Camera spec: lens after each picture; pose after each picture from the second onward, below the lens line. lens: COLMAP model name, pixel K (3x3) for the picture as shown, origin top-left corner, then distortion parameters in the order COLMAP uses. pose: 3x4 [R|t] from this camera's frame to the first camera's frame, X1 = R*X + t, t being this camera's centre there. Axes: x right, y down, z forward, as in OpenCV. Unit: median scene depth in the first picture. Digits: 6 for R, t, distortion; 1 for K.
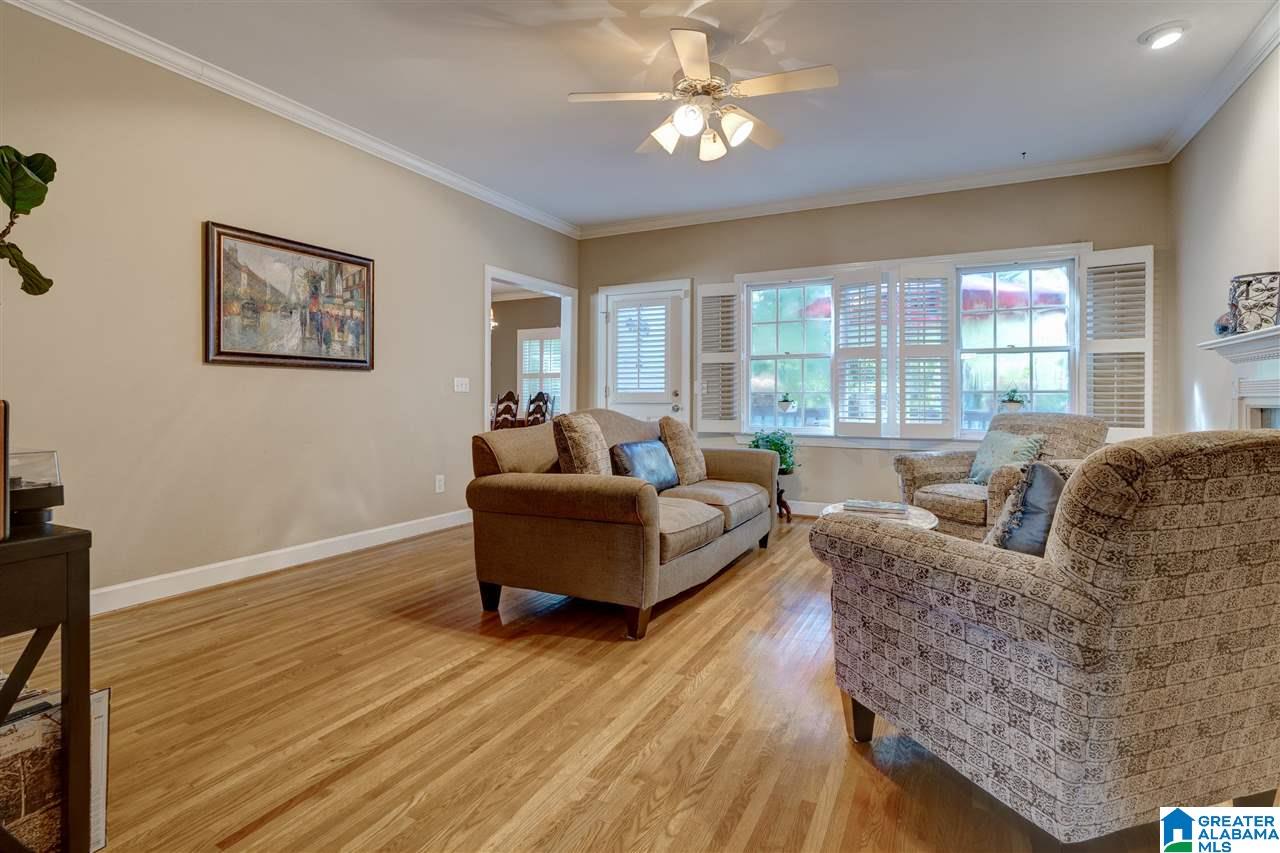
lens RADIAL K [[604.4, 0, 634.5], [0, 604.4, 400.2], [0, 0, 1]] dist [-0.004537, 0.001024]
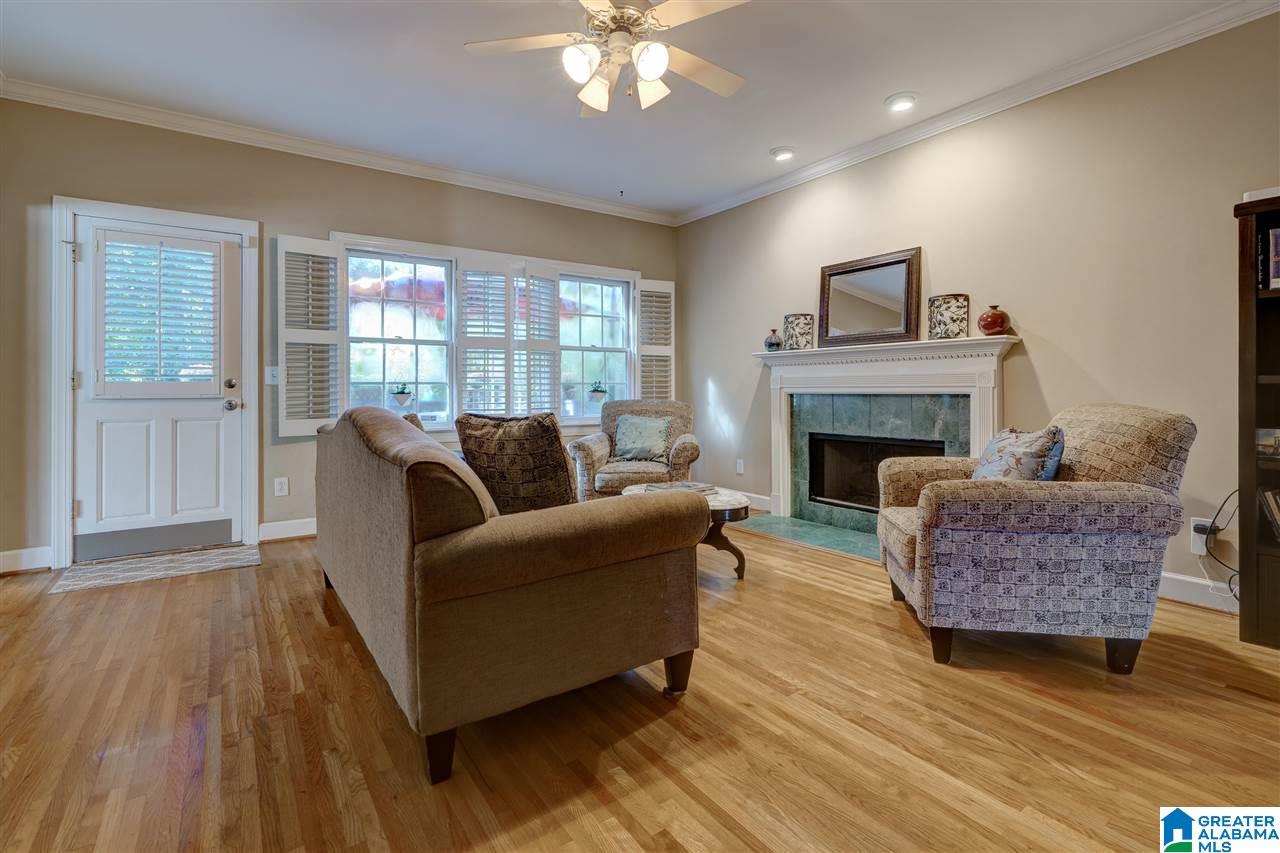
lens RADIAL K [[598.0, 0, 605.0], [0, 598.0, 387.6], [0, 0, 1]] dist [-0.004812, 0.002059]
pose [[0.492818, -0.002105, 0.870130, -0.445235], [0.006613, 0.999977, -0.001326, -0.003640], [-0.870107, 0.006408, 0.492821, 0.422643]]
